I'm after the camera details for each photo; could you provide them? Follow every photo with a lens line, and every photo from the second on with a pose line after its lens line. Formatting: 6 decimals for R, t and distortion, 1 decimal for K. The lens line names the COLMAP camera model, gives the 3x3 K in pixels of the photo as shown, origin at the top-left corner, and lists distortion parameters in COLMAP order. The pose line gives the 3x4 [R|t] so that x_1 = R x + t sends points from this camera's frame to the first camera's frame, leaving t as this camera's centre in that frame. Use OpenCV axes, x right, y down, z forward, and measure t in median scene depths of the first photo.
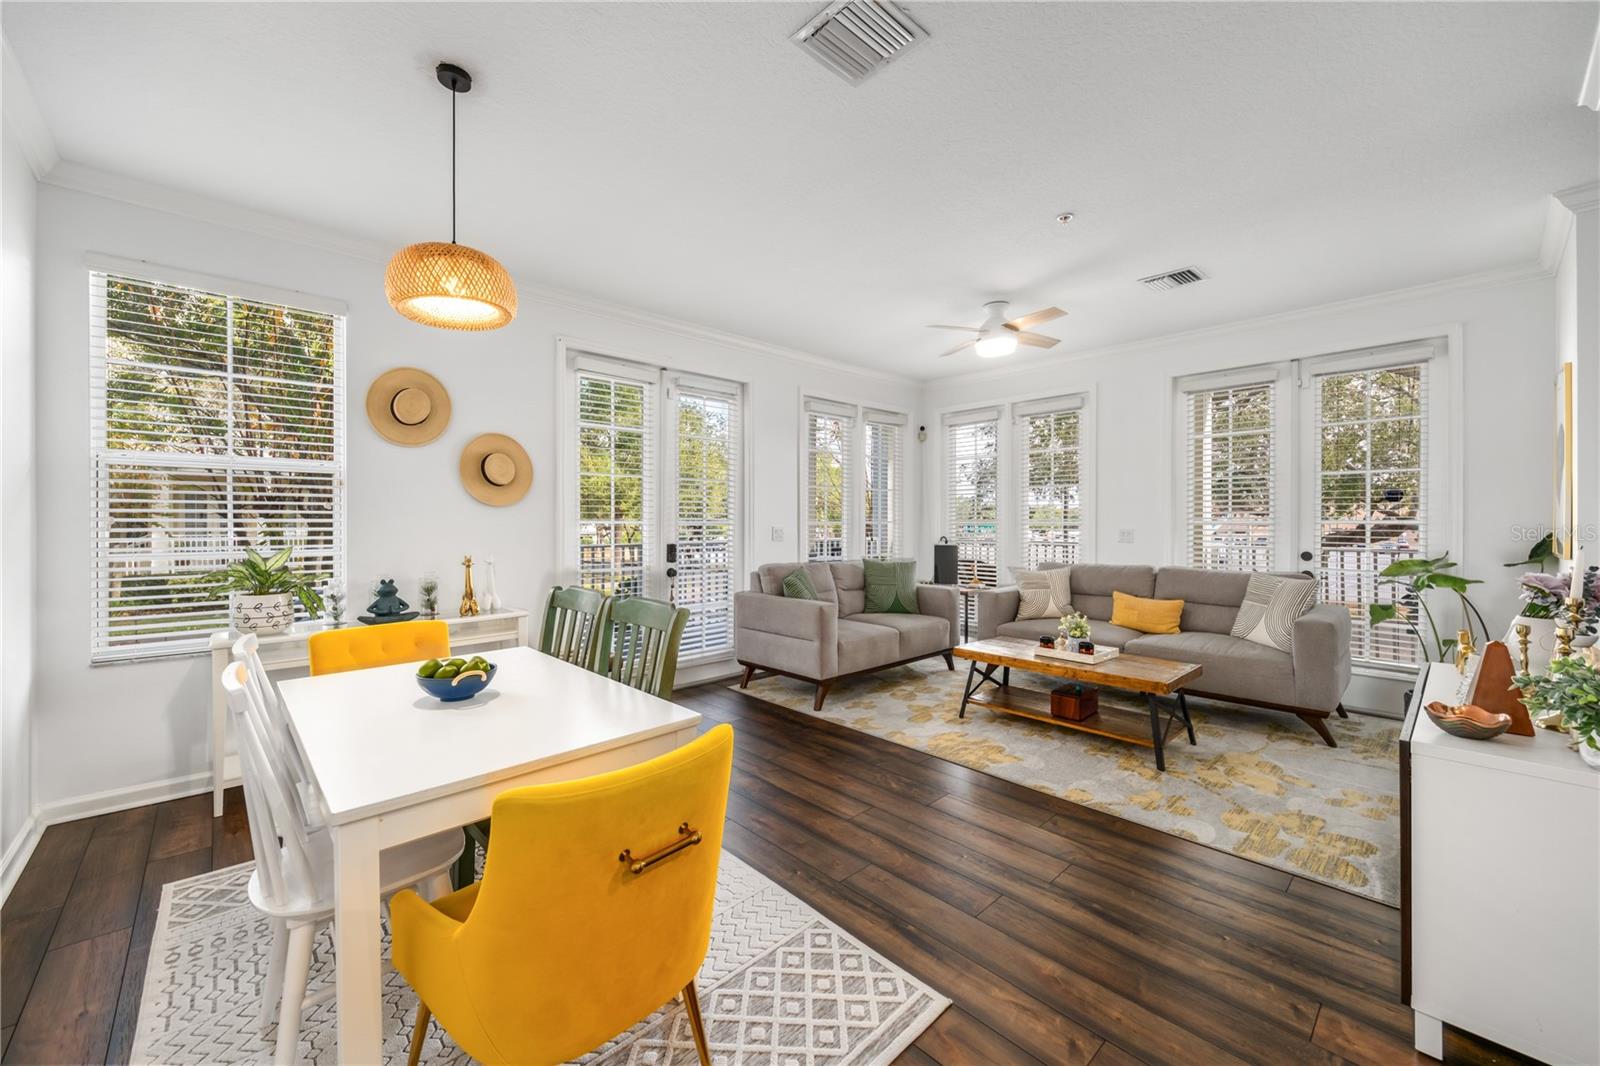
lens RADIAL K [[605.9, 0, 800.4], [0, 605.9, 523.5], [0, 0, 1]] dist [0.008294, -0.000075]
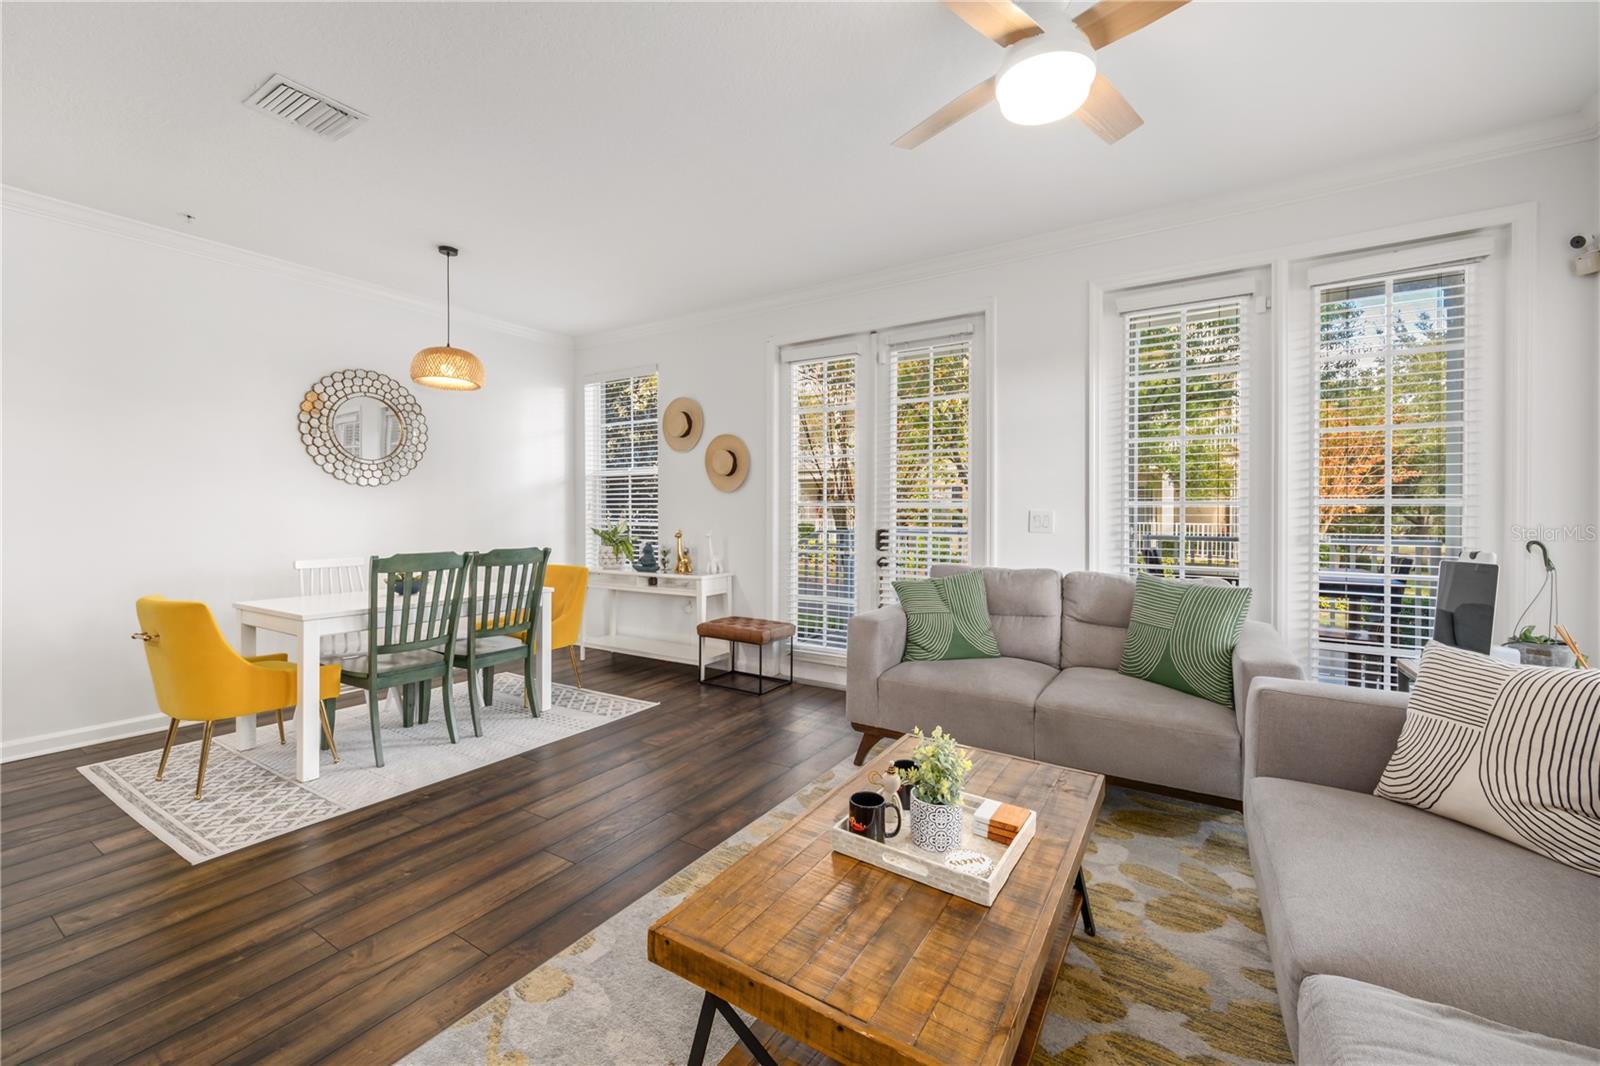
lens RADIAL K [[643.4, 0, 794.7], [0, 643.4, 516.0], [0, 0, 1]] dist [0.010392, -0.000308]
pose [[0.256428, 0.008304, -0.966528, 0.766660], [-0.006239, 0.999956, 0.006936, 0.010166], [0.966543, 0.004252, 0.256469, 0.754480]]
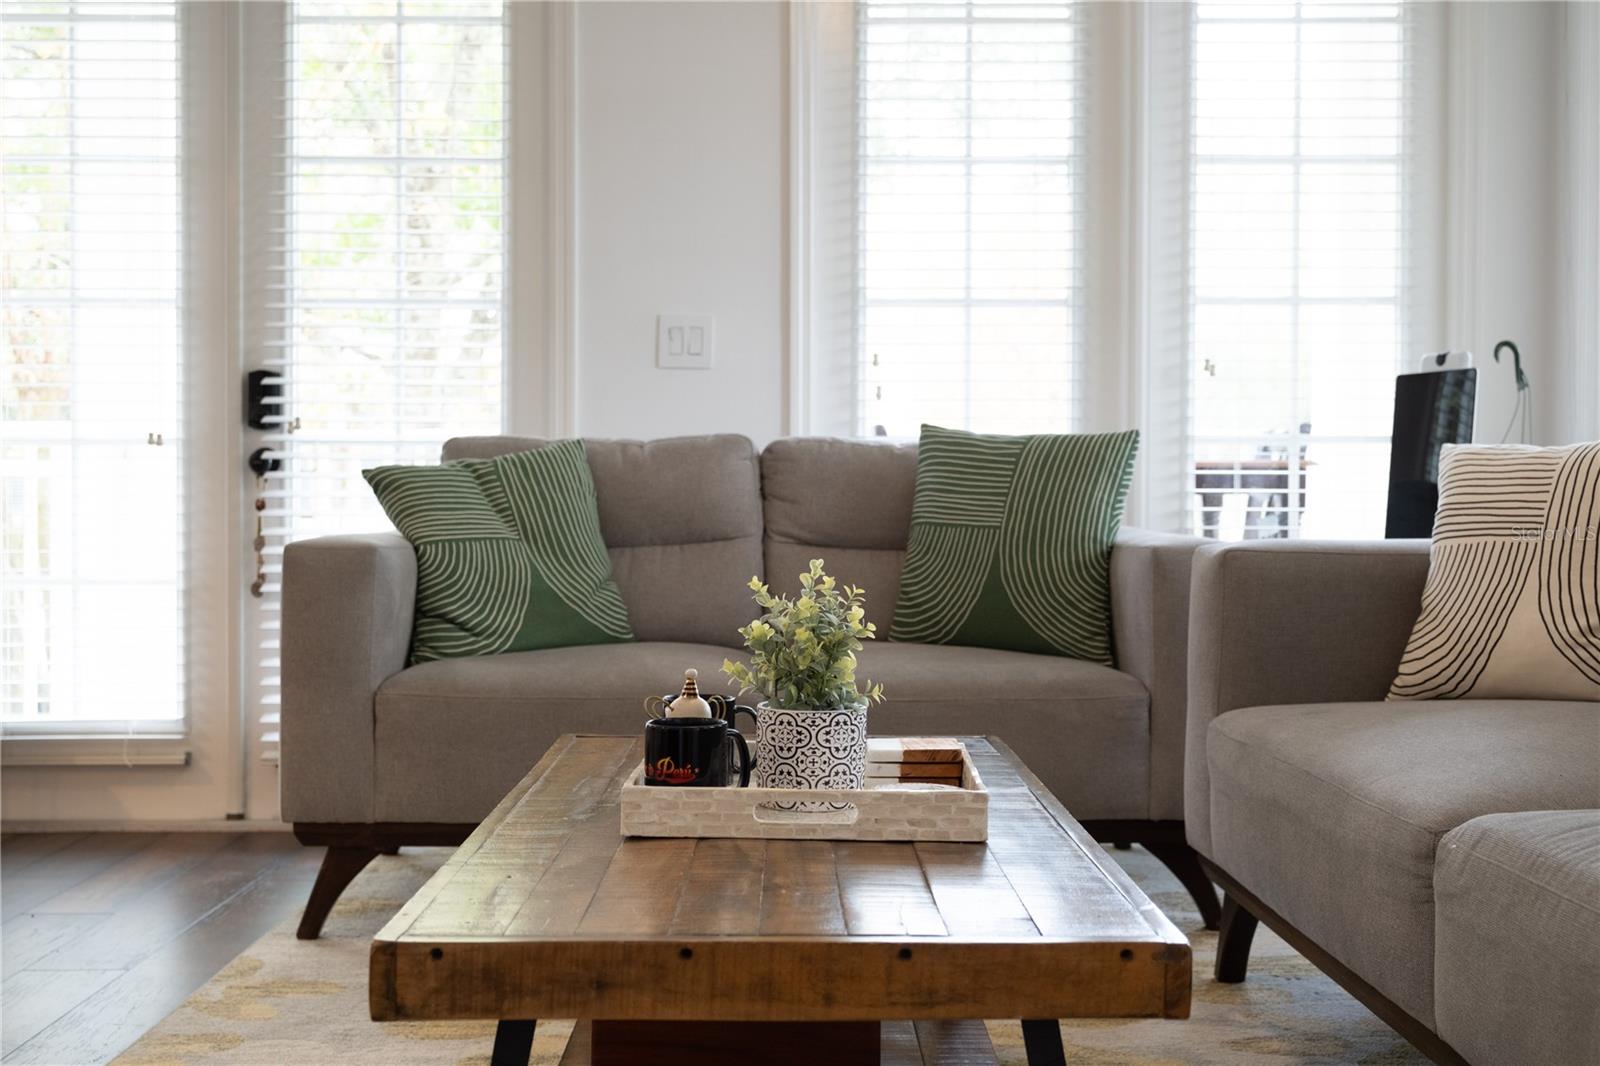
lens RADIAL K [[1843.5, 0, 798.5], [0, 1843.5, 531.3], [0, 0, 1]] dist [0.133609, -0.289736]
pose [[0.742454, 0.011846, -0.669792, 0.762009], [-0.003715, 0.999901, 0.013566, 0.122302], [0.669887, -0.007583, 0.742425, 0.549096]]
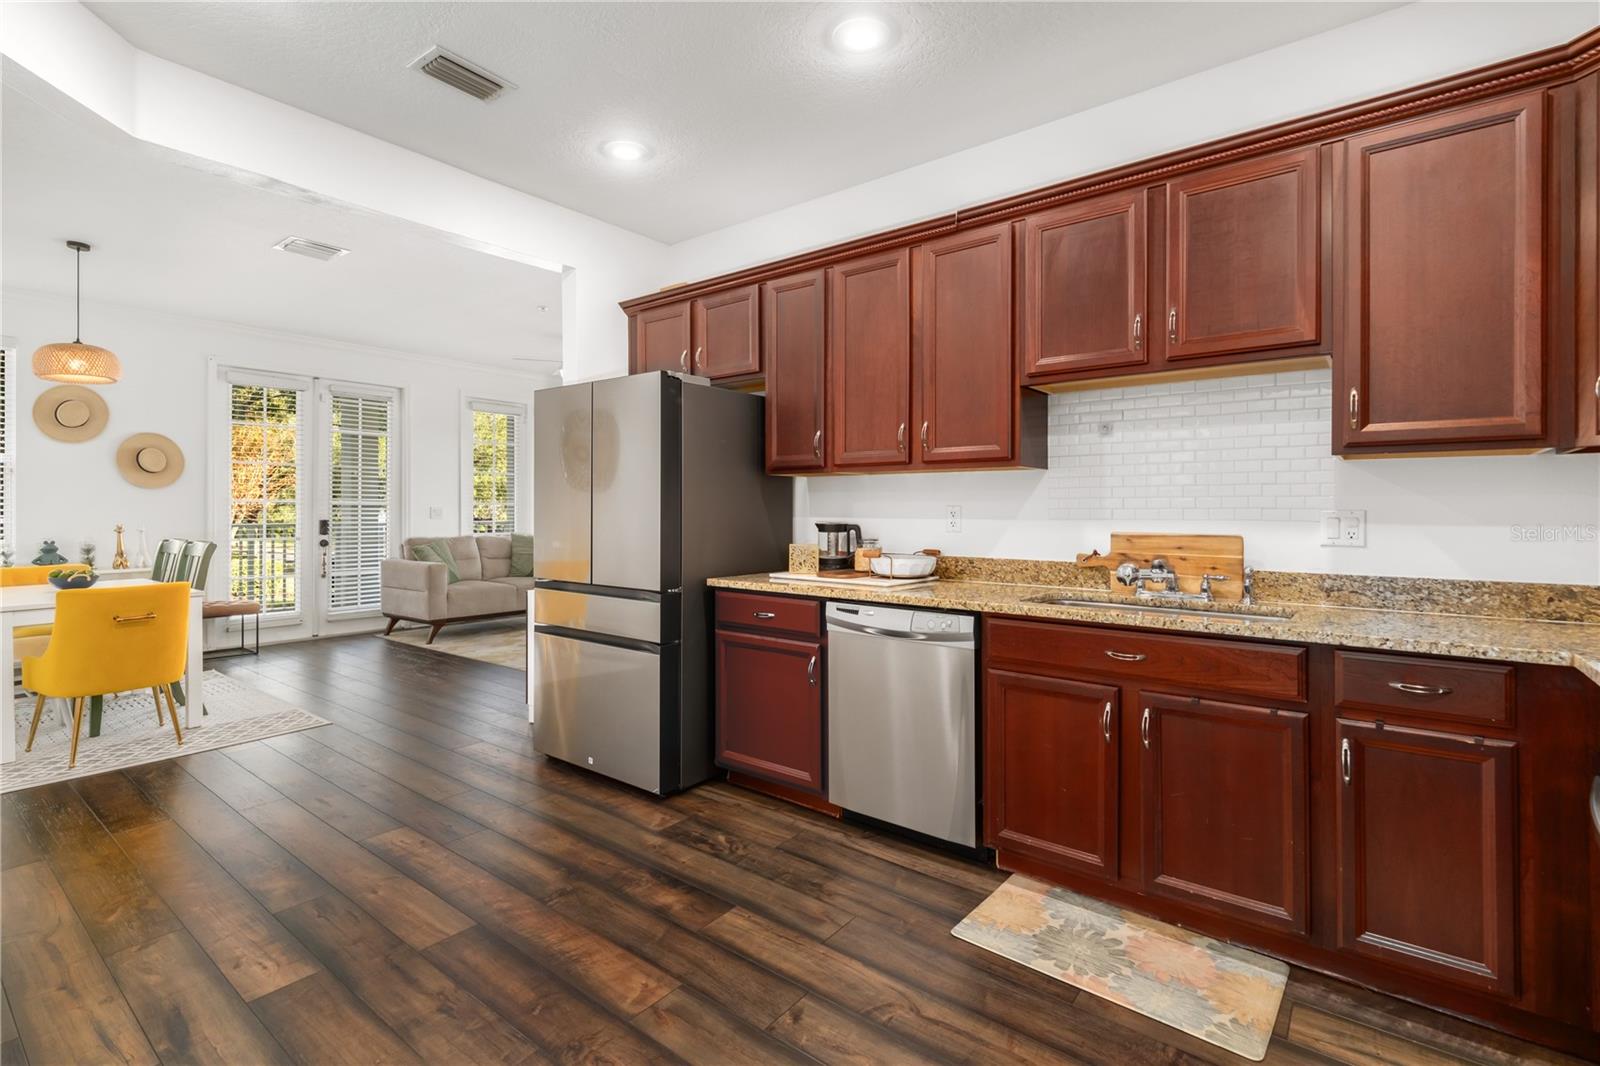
lens RADIAL K [[741.2, 0, 793.4], [0, 741.2, 505.0], [0, 0, 1]] dist [0.005034, -0.000479]
pose [[0.989837, 0.001878, 0.142196, 0.603901], [-0.000267, 0.999936, -0.011347, 0.024341], [-0.142208, 0.011193, 0.989773, -0.733030]]
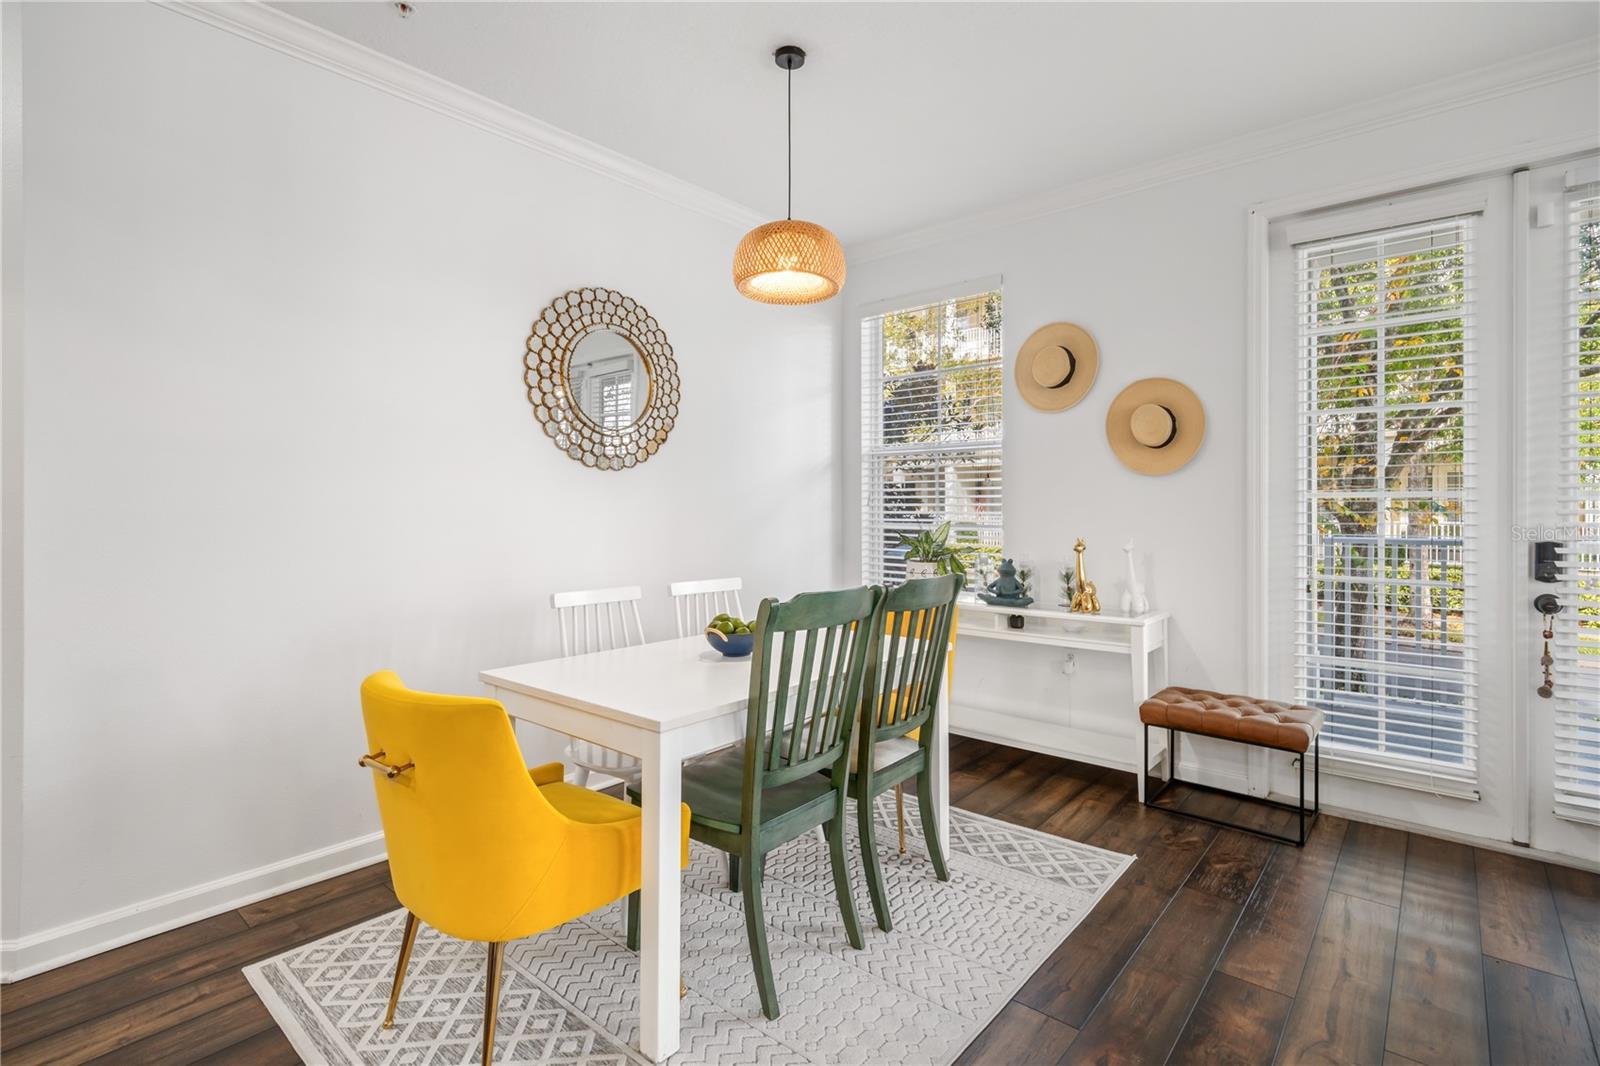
lens RADIAL K [[769.3, 0, 800.0], [0, 769.3, 504.4], [0, 0, 1]] dist [0.002433, -0.000578]
pose [[0.108942, -0.005057, -0.994035, 0.360088], [-0.003561, 0.999979, -0.005477, 0.012796], [0.994042, 0.004136, 0.108921, 0.440396]]
